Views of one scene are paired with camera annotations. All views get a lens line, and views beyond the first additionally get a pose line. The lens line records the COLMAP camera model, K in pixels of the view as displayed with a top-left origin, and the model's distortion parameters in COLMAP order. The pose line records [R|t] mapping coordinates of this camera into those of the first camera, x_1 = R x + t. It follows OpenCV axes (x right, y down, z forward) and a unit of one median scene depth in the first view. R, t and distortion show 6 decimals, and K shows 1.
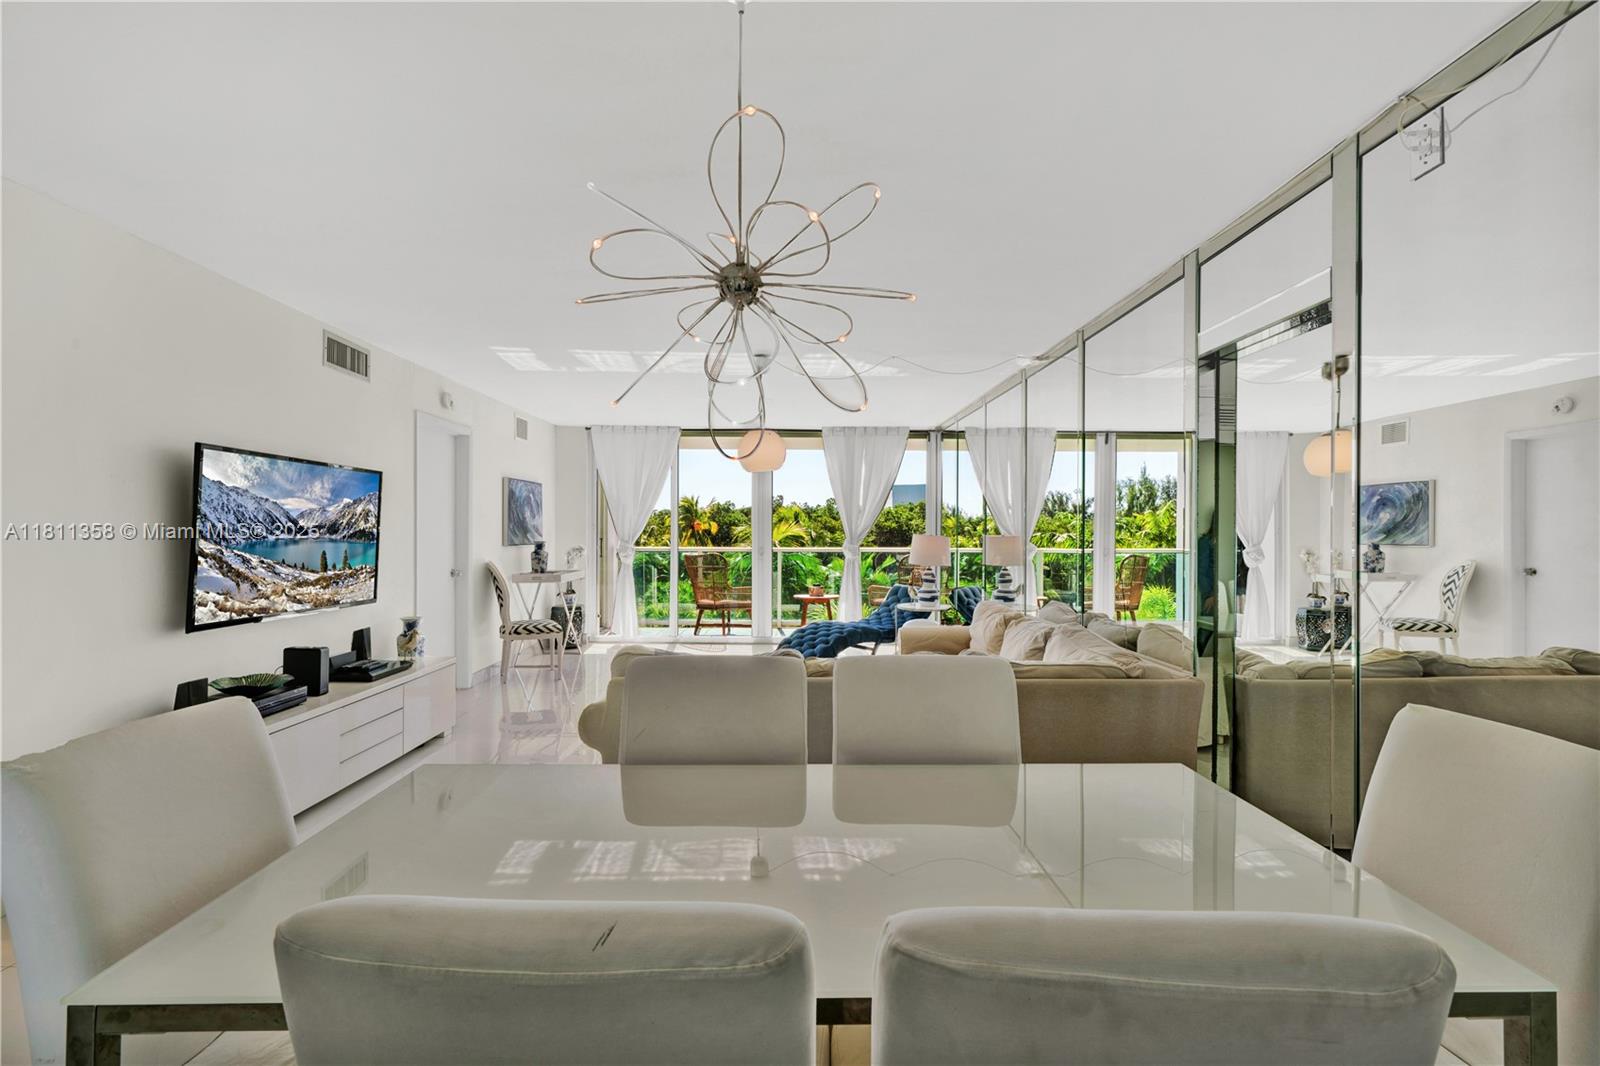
lens RADIAL K [[715.6, 0, 798.4], [0, 715.6, 538.6], [0, 0, 1]] dist [0.011875, 0.000896]
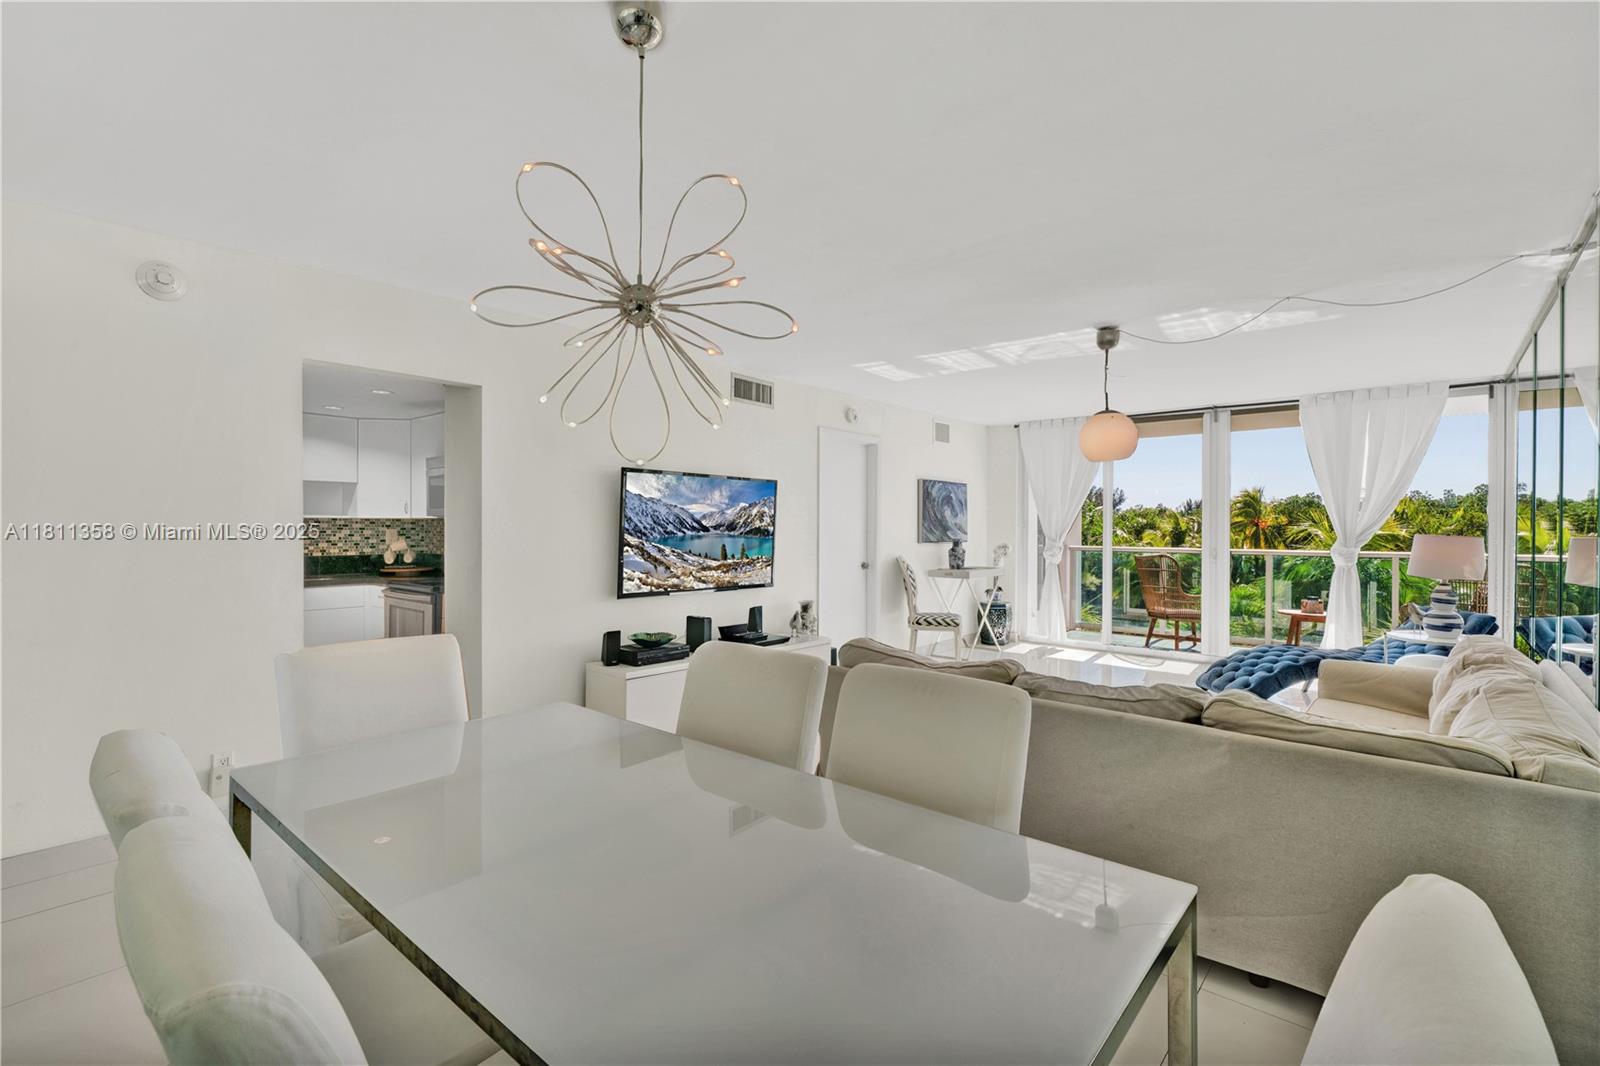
lens RADIAL K [[715.6, 0, 799.4], [0, 715.6, 530.6], [0, 0, 1]] dist [0.011875, 0.000896]
pose [[0.743555, 0.001244, -0.668674, 0.300480], [-0.006436, 0.999965, -0.005296, -0.001231], [0.668644, 0.008242, 0.743537, 0.127807]]
